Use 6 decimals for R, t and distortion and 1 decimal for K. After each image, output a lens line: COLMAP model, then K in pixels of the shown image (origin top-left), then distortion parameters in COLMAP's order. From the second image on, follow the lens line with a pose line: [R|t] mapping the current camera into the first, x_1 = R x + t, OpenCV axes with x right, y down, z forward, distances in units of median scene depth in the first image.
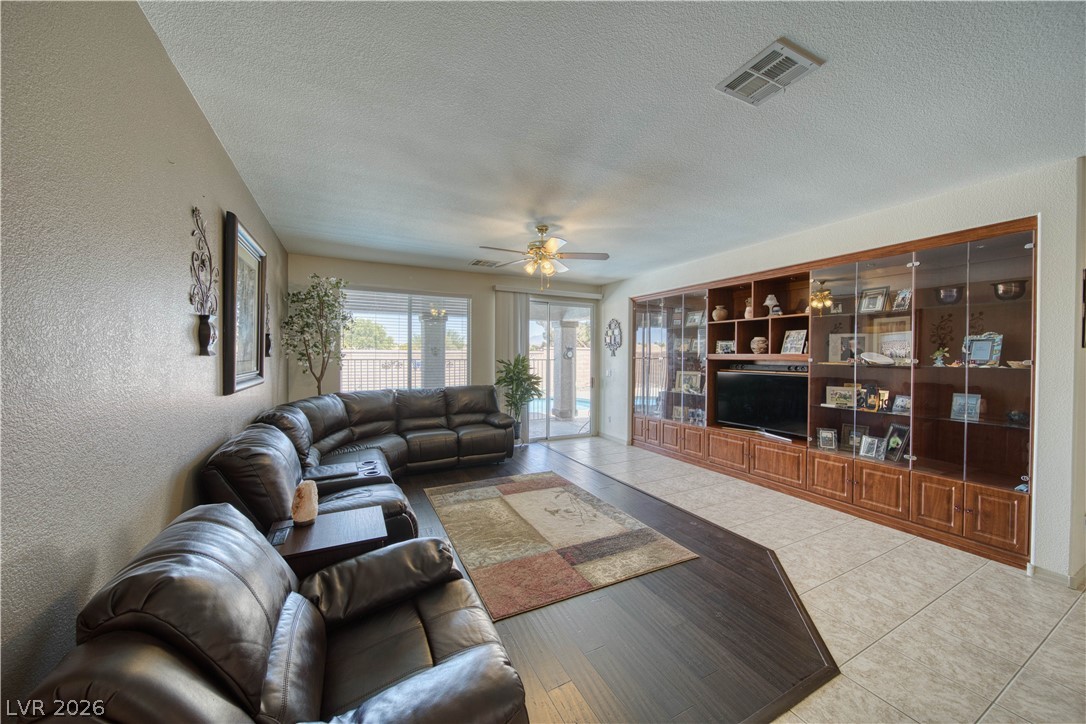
lens RADIAL K [[379.8, 0, 543.8], [0, 379.8, 360.4], [0, 0, 1]] dist [-0.001758, -0.000349]
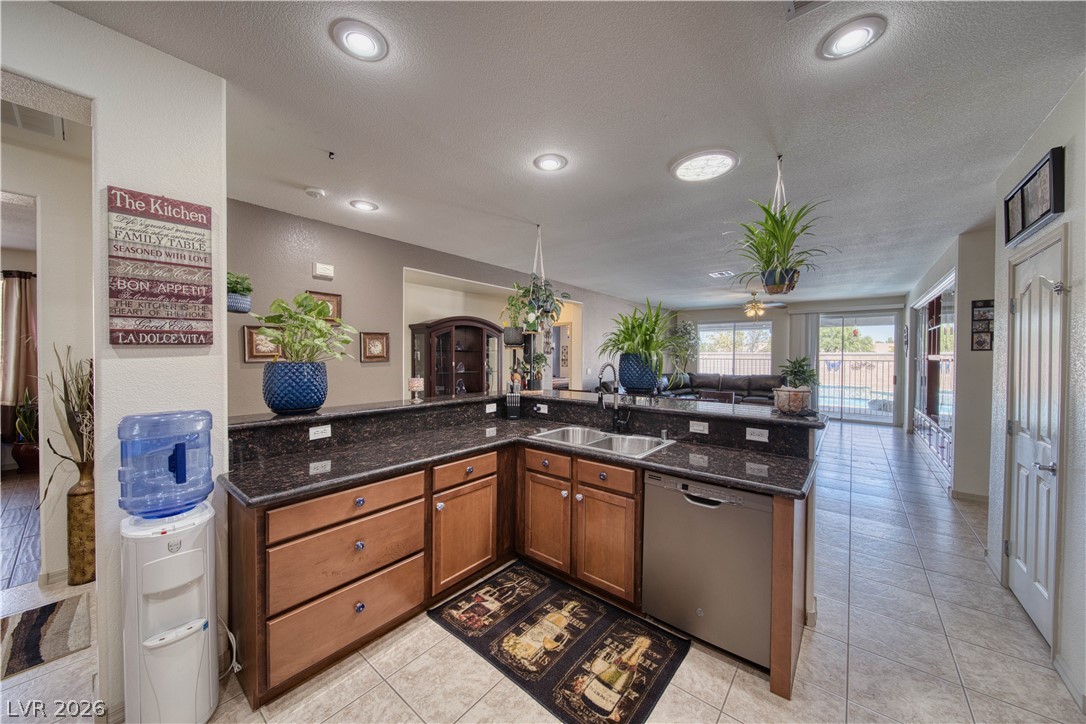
lens RADIAL K [[379.8, 0, 543.3], [0, 379.8, 360.7], [0, 0, 1]] dist [-0.001758, -0.000349]
pose [[0.395979, 0.012087, -0.918180, 0.883336], [-0.013362, 0.999883, 0.007400, 0.005235], [0.918163, 0.009338, 0.396094, -0.519363]]
